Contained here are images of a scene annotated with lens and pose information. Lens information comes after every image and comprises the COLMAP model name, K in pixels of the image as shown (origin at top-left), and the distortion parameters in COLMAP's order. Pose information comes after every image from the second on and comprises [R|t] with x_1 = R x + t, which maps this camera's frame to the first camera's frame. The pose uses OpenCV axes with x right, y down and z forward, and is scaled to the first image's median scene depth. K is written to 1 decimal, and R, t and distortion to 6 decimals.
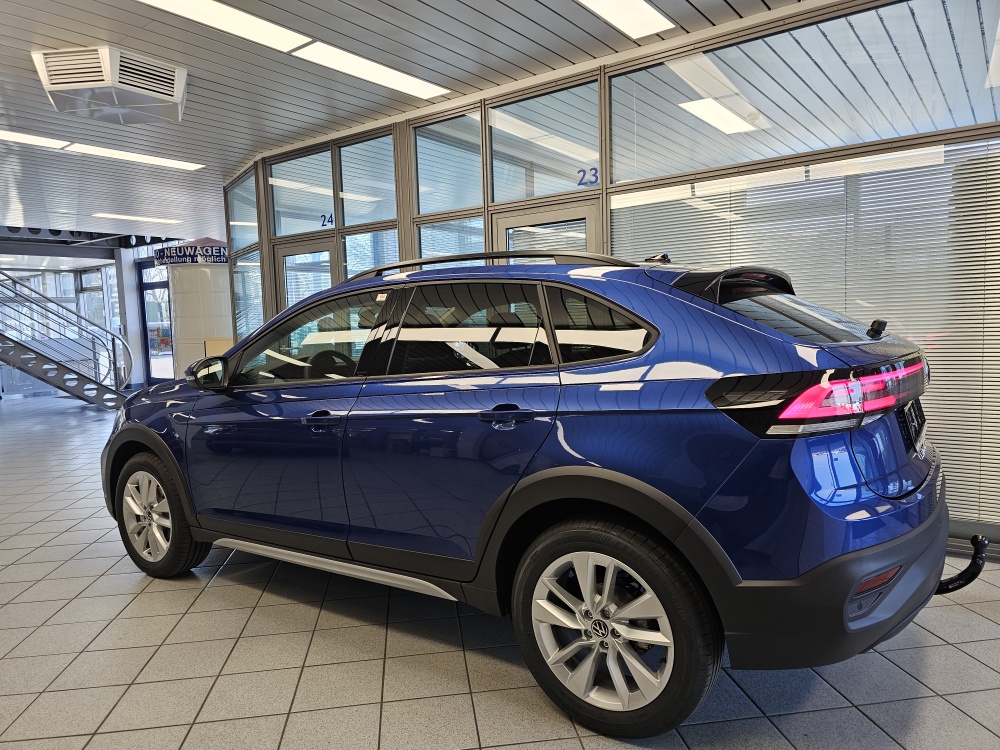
lens RADIAL K [[677.3, 0, 497.9], [0, 677.3, 378.0], [0, 0, 1]] dist [0.062230, -0.065579]
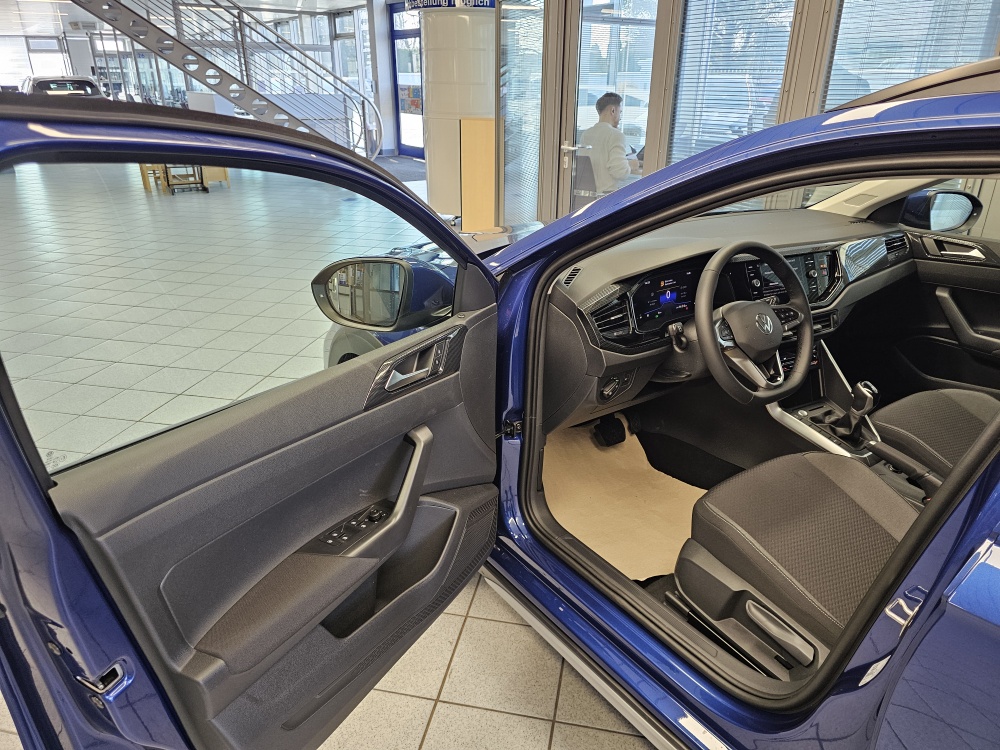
lens RADIAL K [[677.3, 0, 500.7], [0, 677.3, 369.4], [0, 0, 1]] dist [0.062230, -0.065579]
pose [[0.942719, 0.164828, -0.290023, -0.117527], [-0.064850, 0.943368, 0.325348, -0.043460], [0.327224, -0.287904, 0.900020, 0.242018]]
